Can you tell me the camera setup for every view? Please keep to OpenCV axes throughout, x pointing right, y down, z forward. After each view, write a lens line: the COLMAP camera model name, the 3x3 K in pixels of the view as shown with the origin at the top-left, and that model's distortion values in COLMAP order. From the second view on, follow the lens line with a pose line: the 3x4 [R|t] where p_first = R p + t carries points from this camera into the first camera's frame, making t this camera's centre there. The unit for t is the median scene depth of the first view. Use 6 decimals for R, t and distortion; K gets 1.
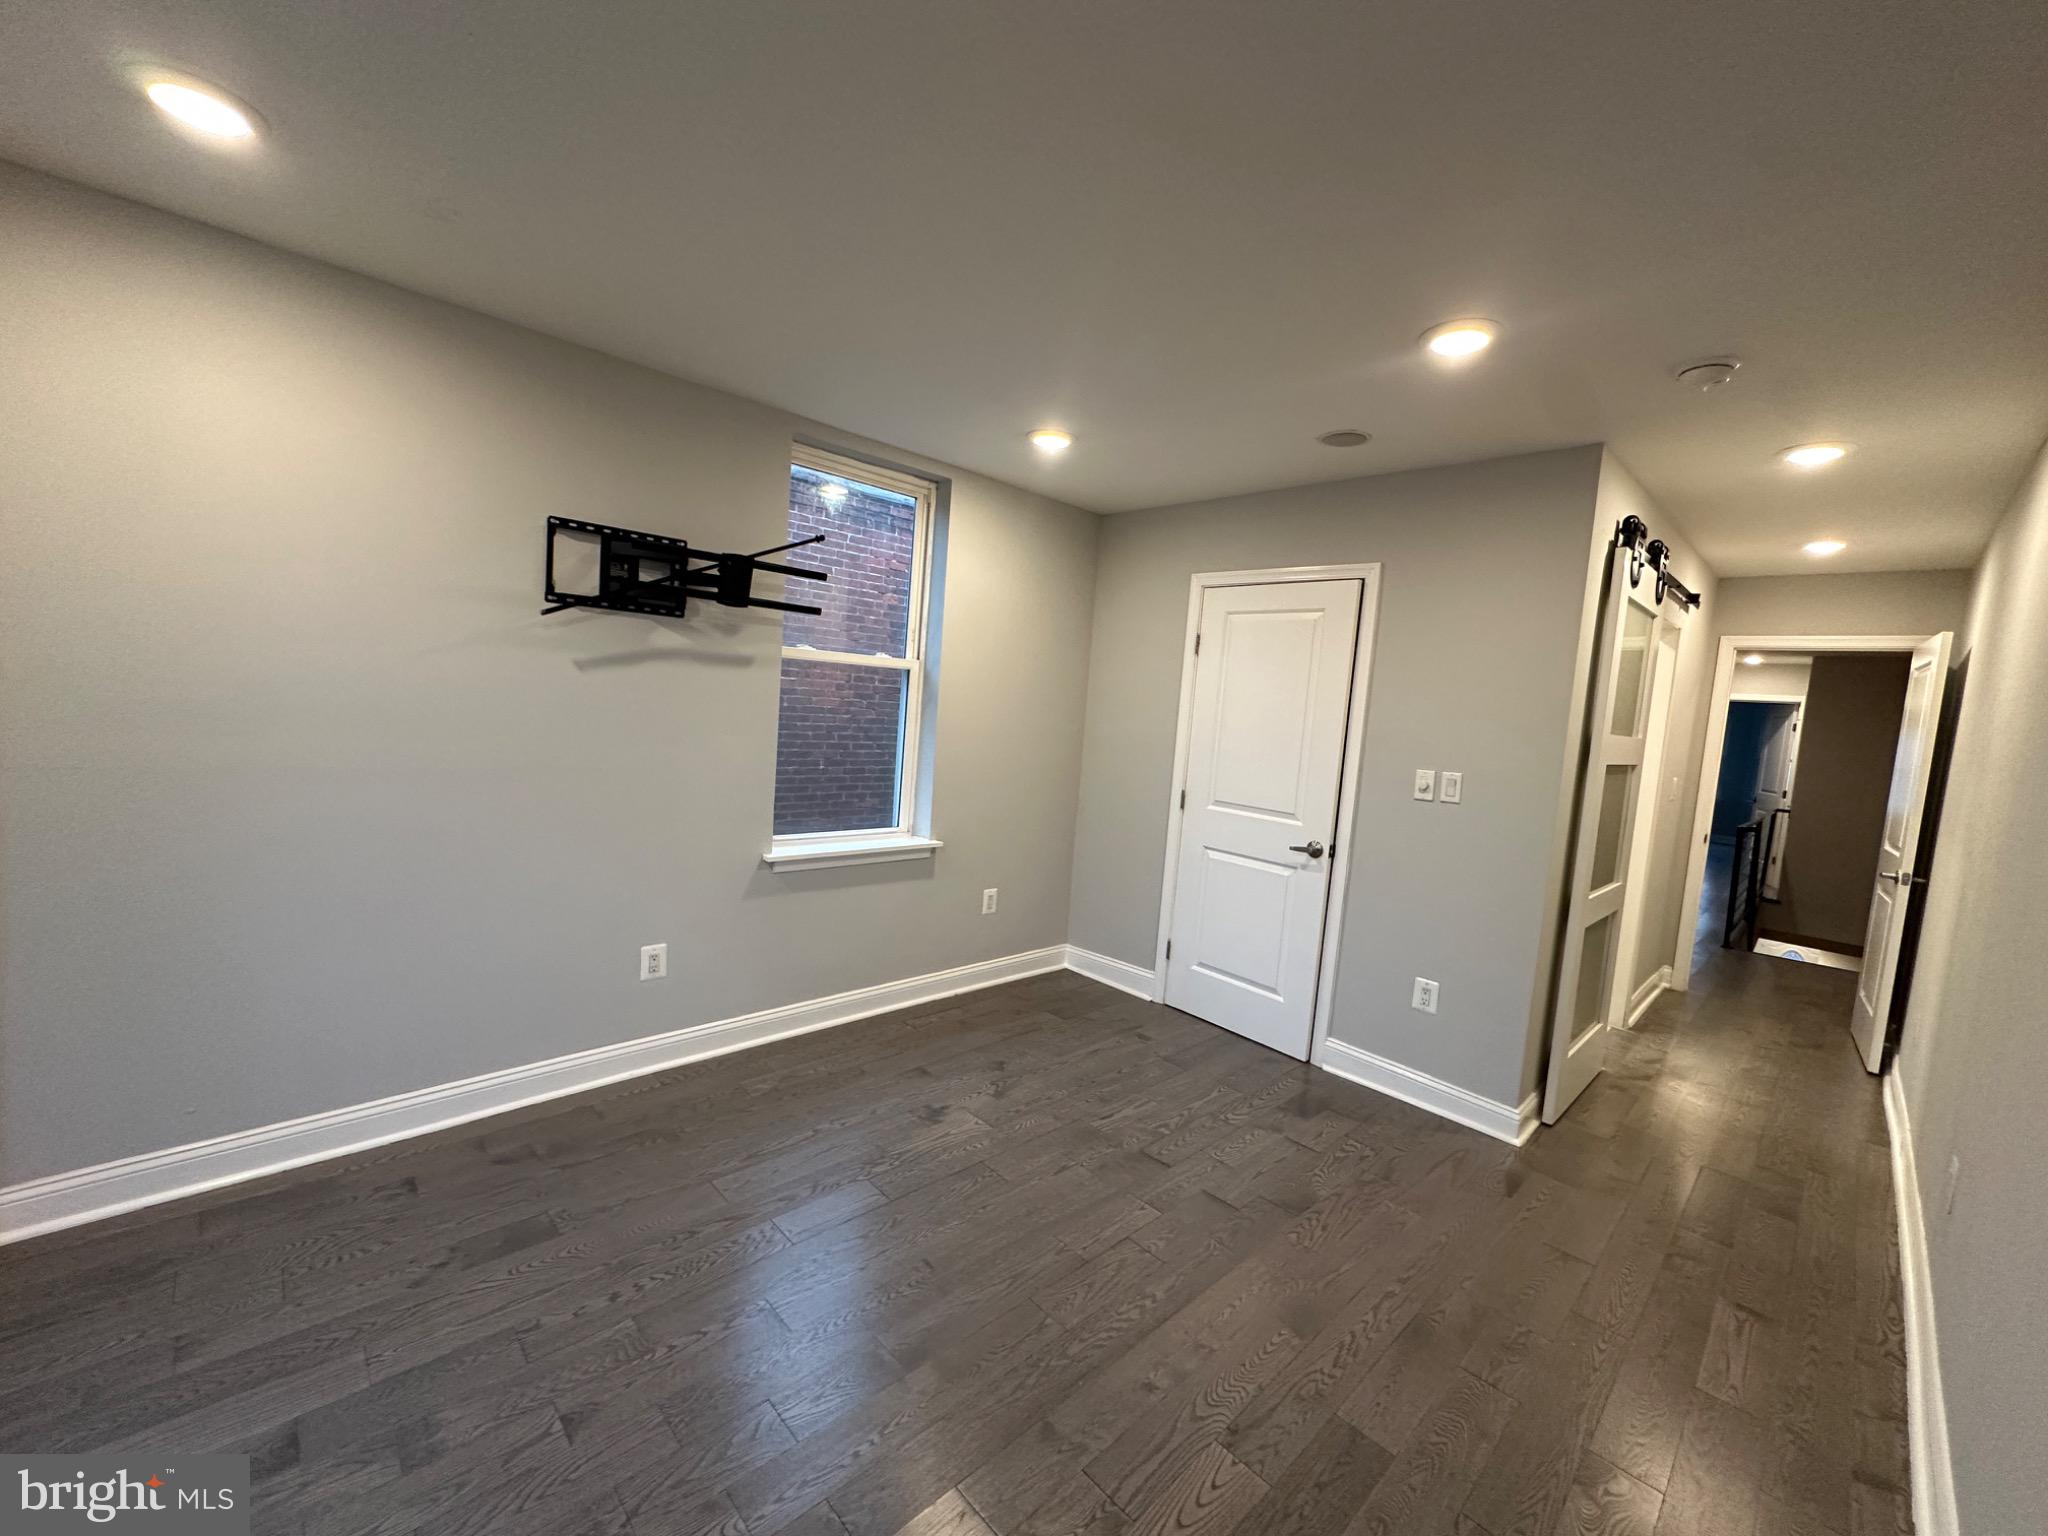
lens RADIAL K [[813.4, 0, 1024.4], [0, 813.4, 779.0], [0, 0, 1]] dist [-0.002332, 0.000534]
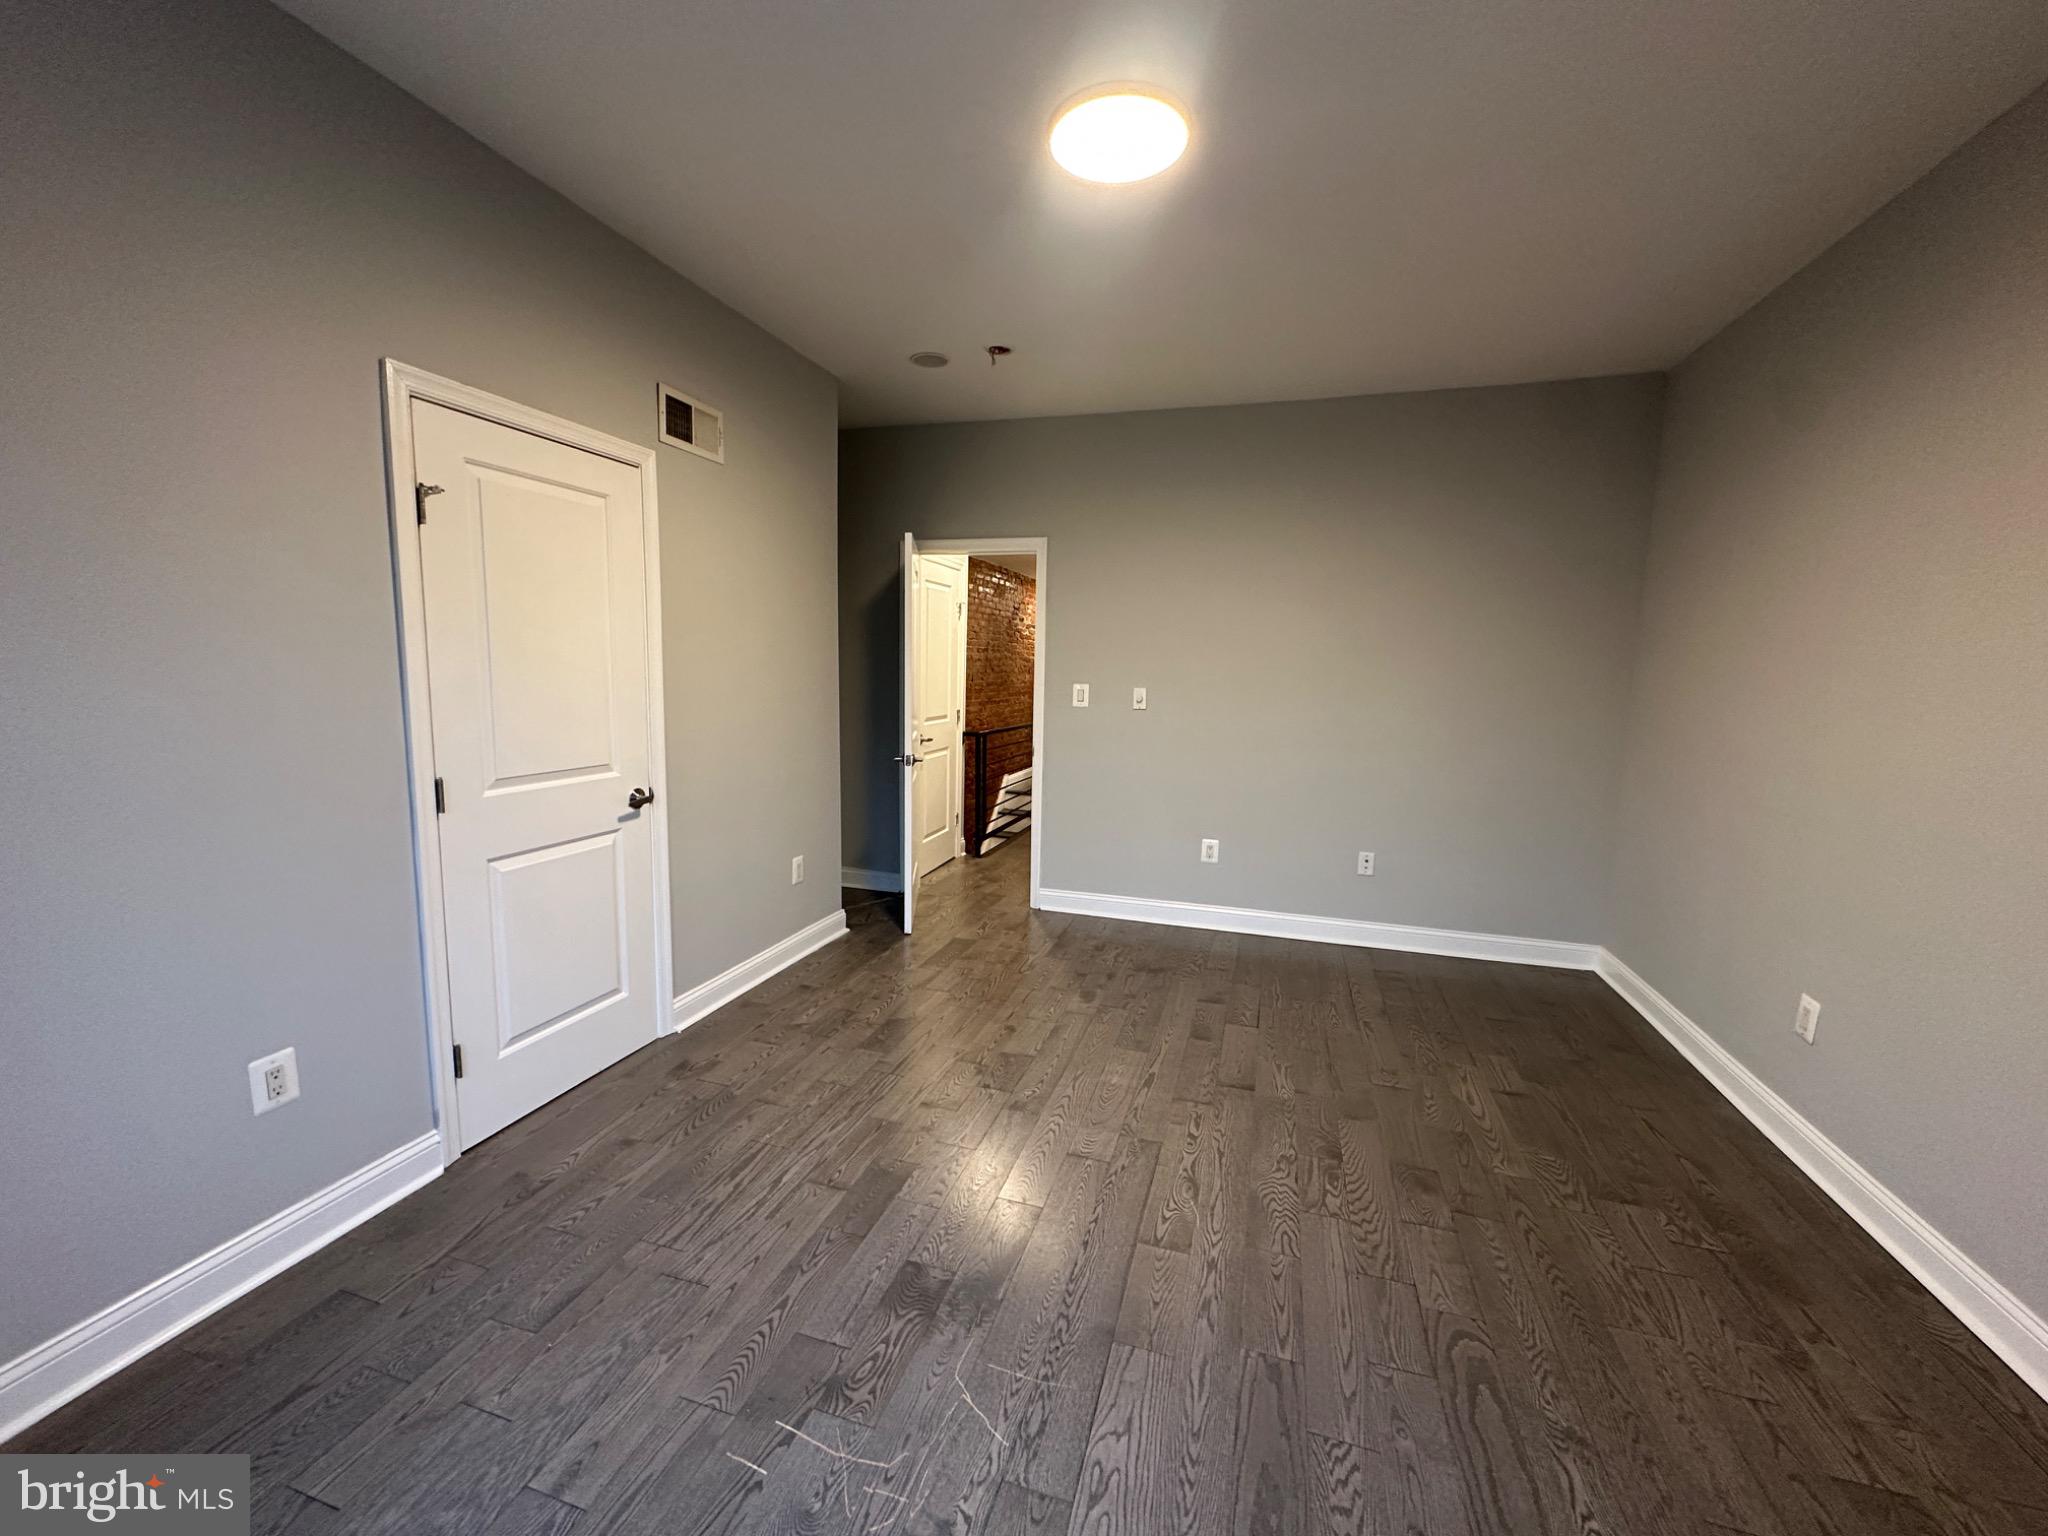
lens RADIAL K [[813.4, 0, 1024.3], [0, 813.4, 765.0], [0, 0, 1]] dist [-0.002332, 0.000534]
pose [[-0.478000, -0.186950, 0.858234, -0.469126], [0.028178, 0.973321, 0.227713, -0.109807], [-0.877908, 0.133030, -0.459980, 0.920471]]
